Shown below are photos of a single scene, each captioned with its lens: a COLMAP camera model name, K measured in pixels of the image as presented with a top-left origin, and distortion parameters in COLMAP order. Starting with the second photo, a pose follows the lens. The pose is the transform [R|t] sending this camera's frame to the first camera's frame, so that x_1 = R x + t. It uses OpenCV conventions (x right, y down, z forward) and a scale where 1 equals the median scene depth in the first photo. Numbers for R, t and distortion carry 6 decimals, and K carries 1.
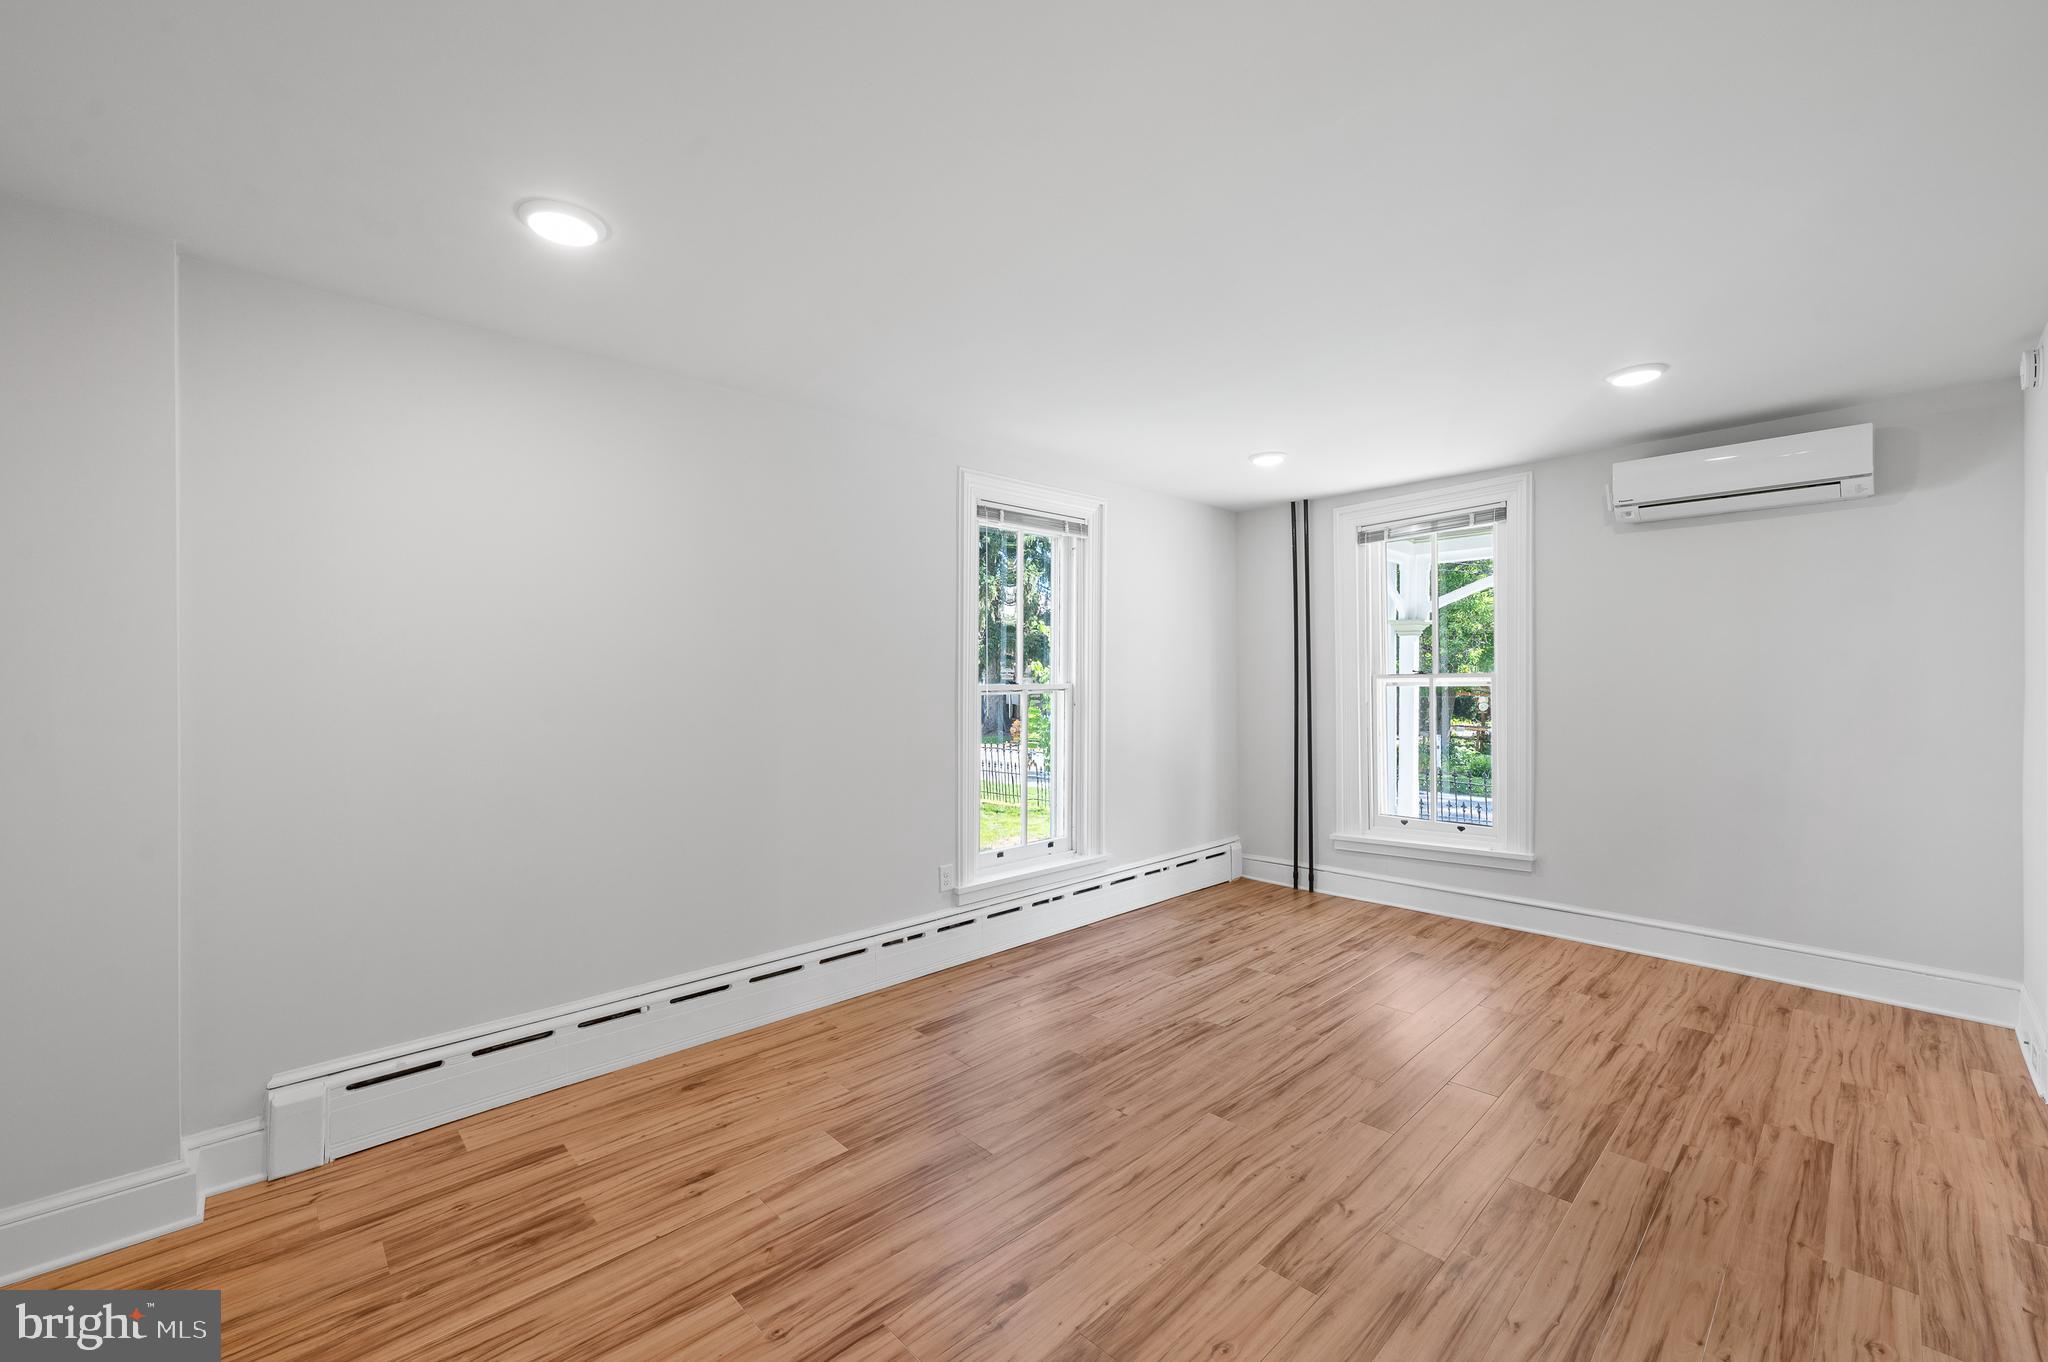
lens RADIAL K [[825.8, 0, 1022.2], [0, 825.8, 678.7], [0, 0, 1]] dist [0.000534, -0.000050]
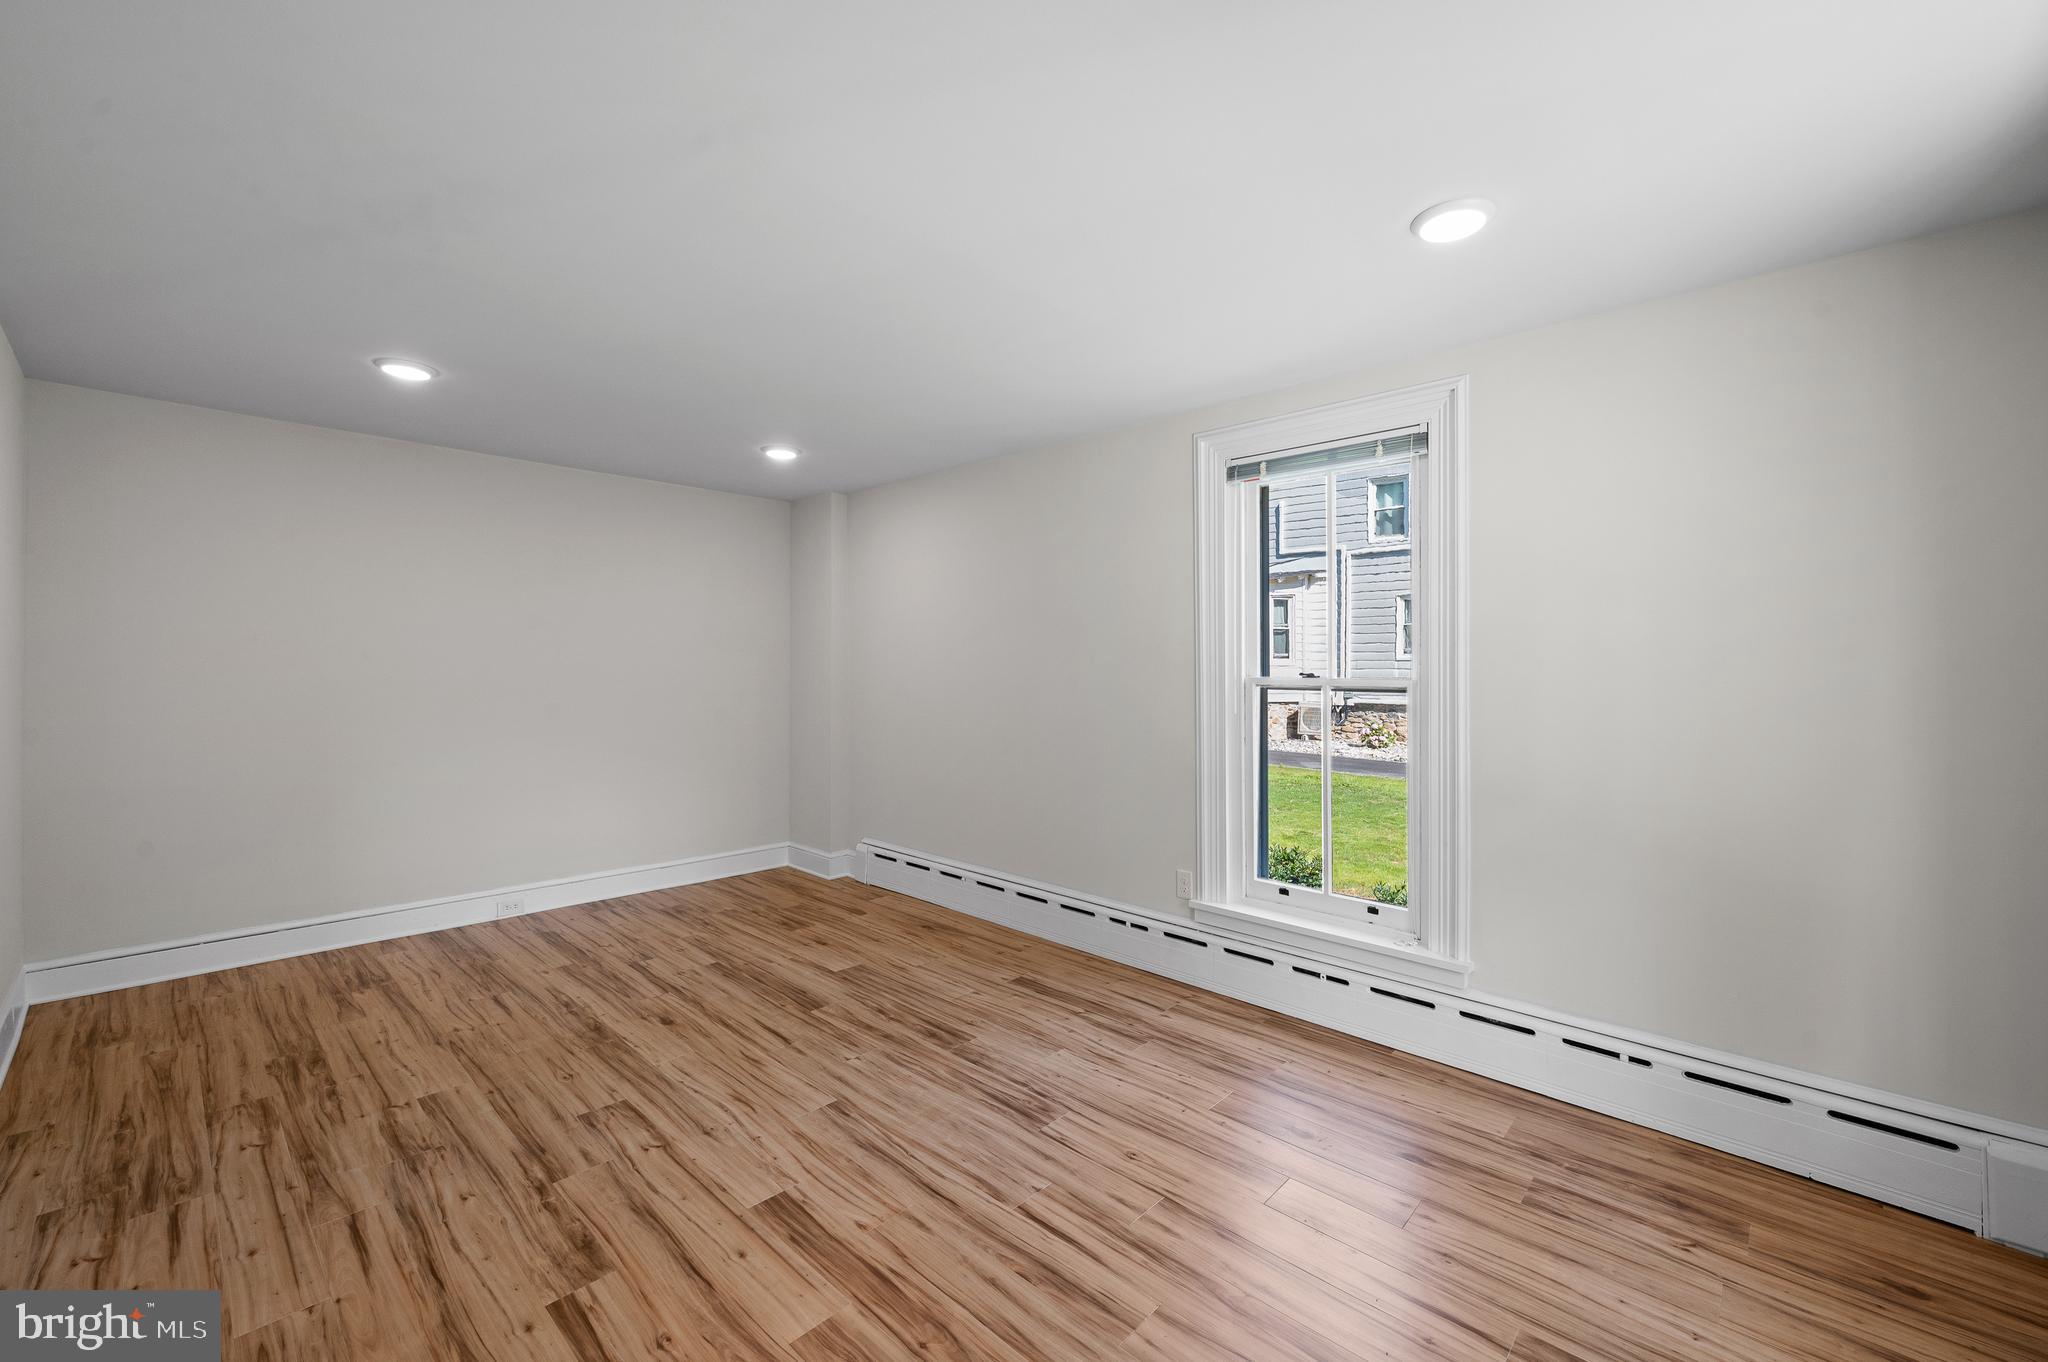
lens RADIAL K [[825.8, 0, 1022.2], [0, 825.8, 678.7], [0, 0, 1]] dist [0.000534, -0.000050]
pose [[0.049438, 0.019570, -0.998585, 1.143076], [-0.007152, 0.999789, 0.019240, -0.004192], [0.998752, 0.006190, 0.049567, 1.092499]]
